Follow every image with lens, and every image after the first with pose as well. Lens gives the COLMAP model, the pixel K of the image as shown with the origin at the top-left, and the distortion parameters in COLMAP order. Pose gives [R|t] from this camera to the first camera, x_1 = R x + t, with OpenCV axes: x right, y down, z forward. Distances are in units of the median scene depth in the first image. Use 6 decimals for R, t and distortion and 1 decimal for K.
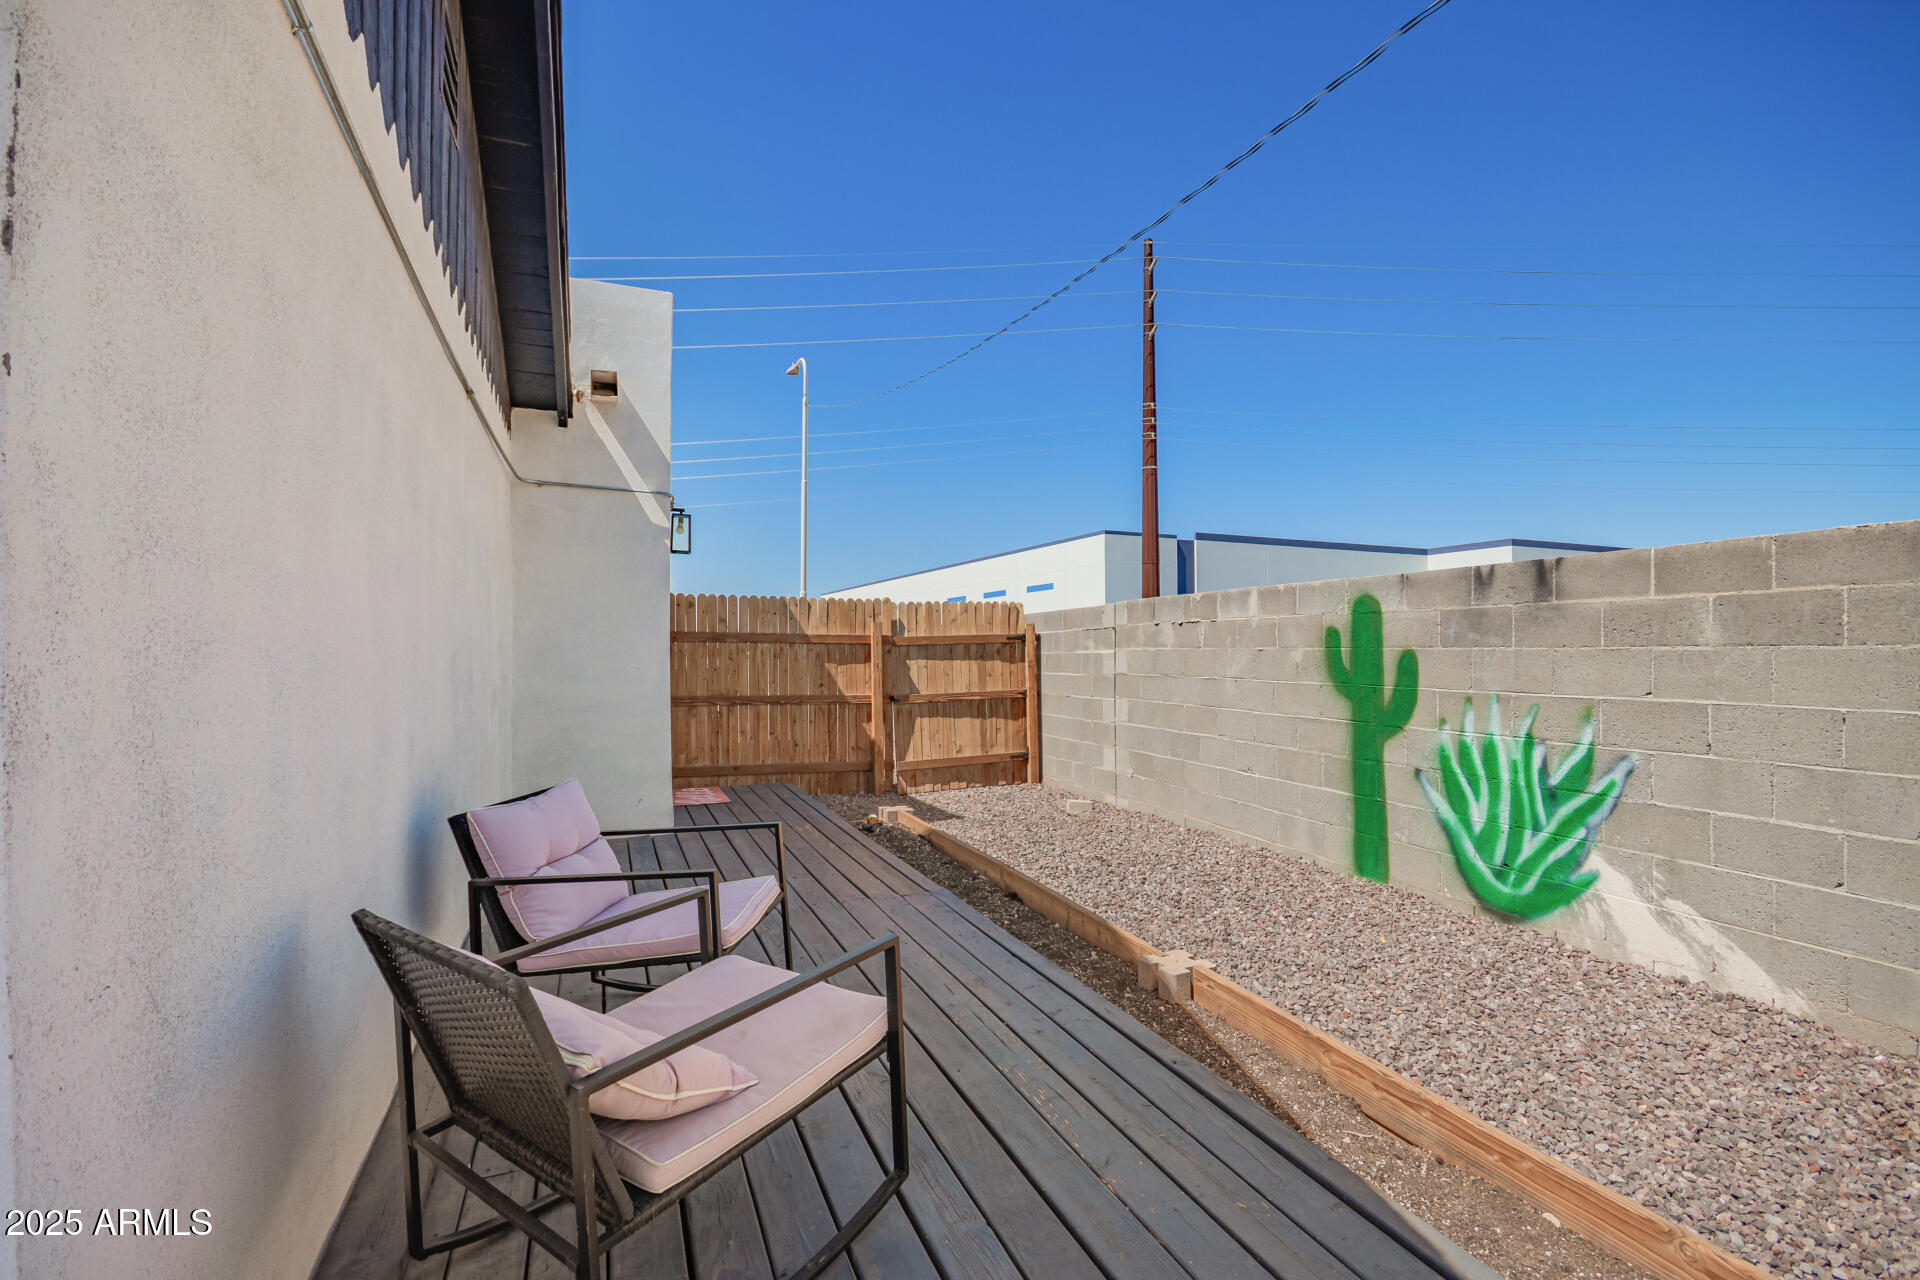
lens RADIAL K [[892.2, 0, 957.5], [0, 892.2, 647.5], [0, 0, 1]] dist [-0.002614, 0.000461]
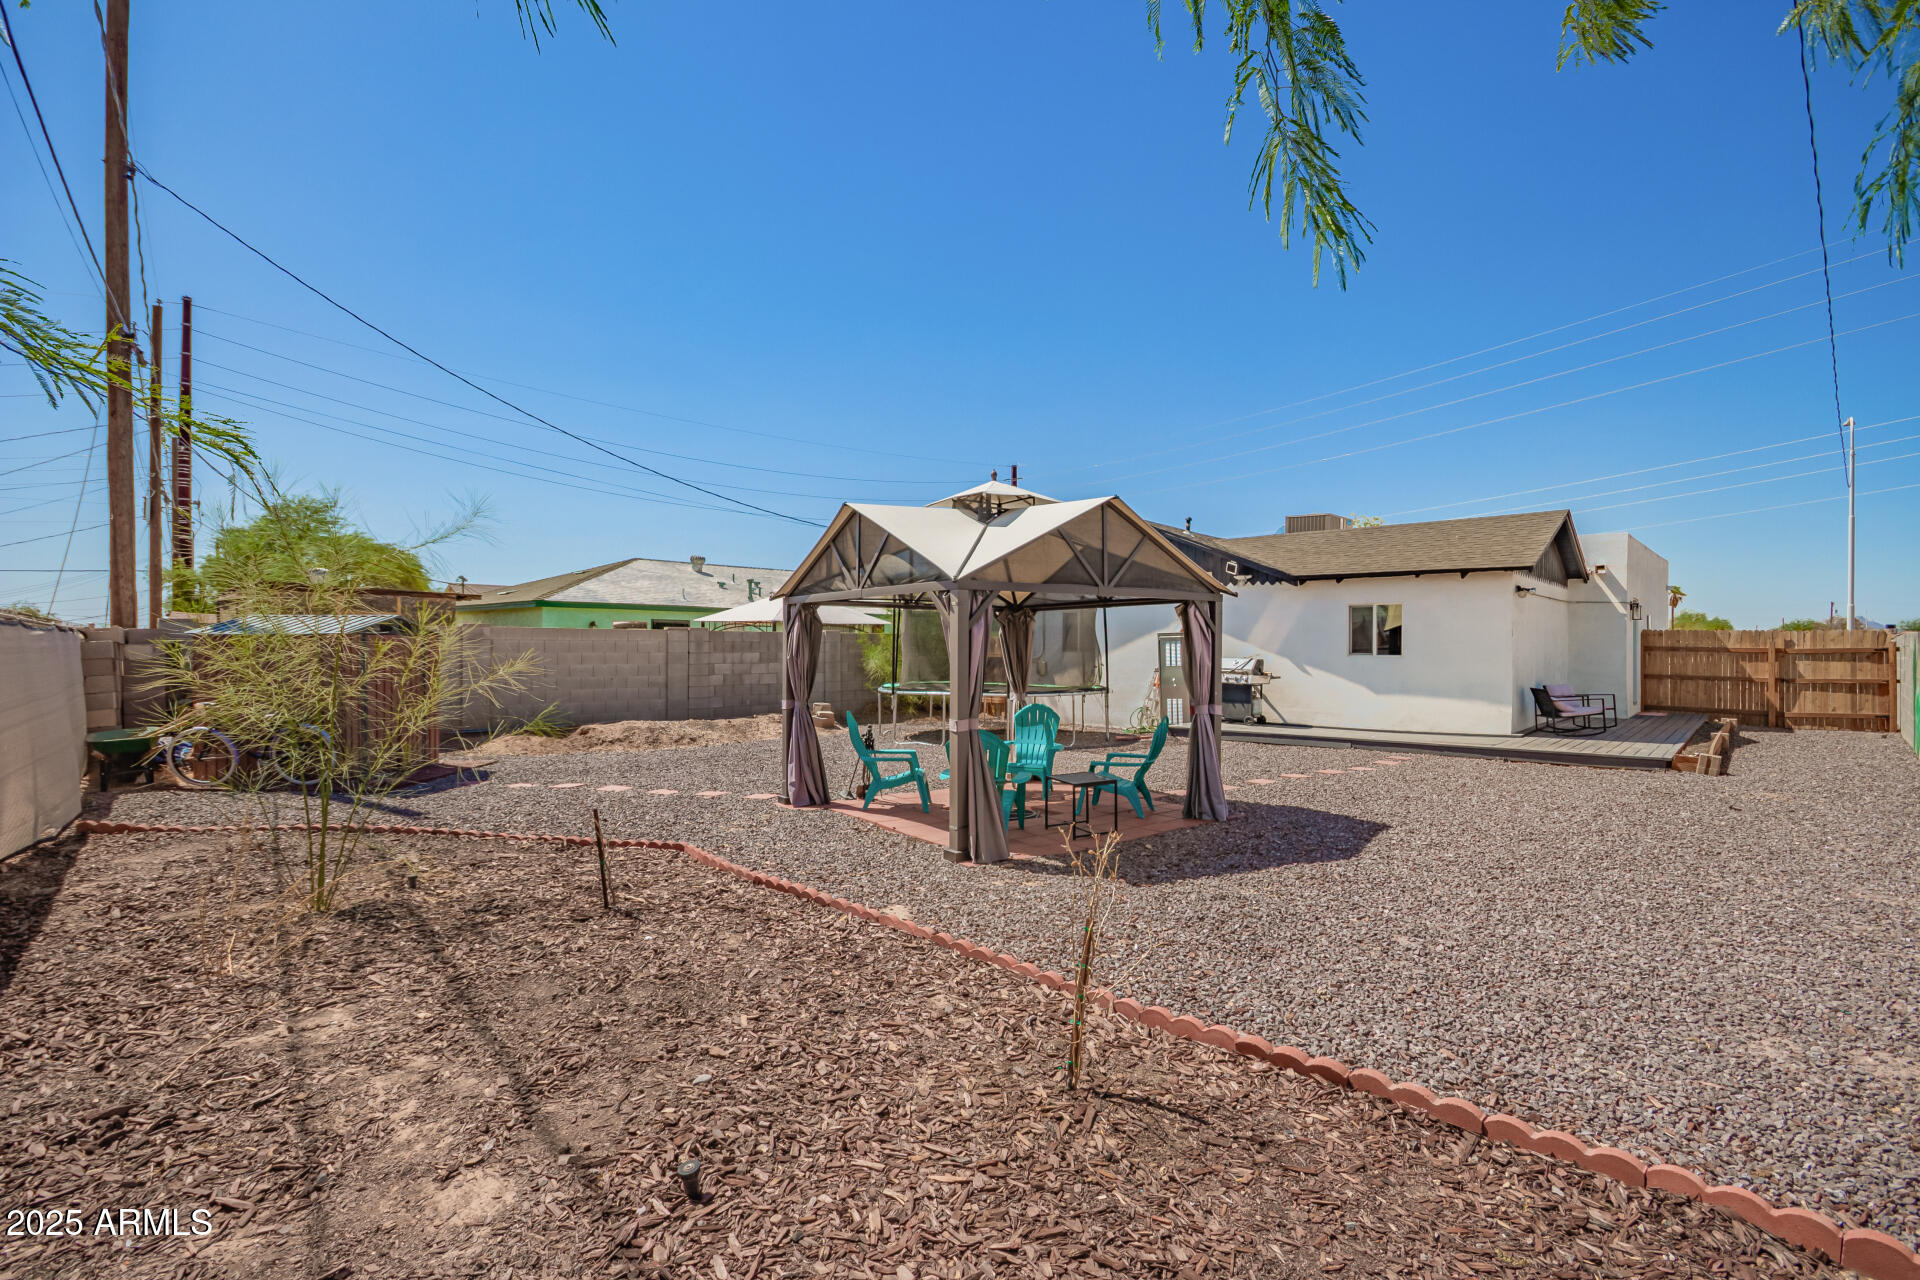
lens RADIAL K [[892.2, 0, 957.5], [0, 892.2, 647.5], [0, 0, 1]] dist [-0.002614, 0.000461]
pose [[0.431447, 0.009460, -0.902089, 0.906997], [0.002590, 0.999928, 0.011725, -0.042489], [0.902134, -0.007396, 0.431392, -1.479688]]
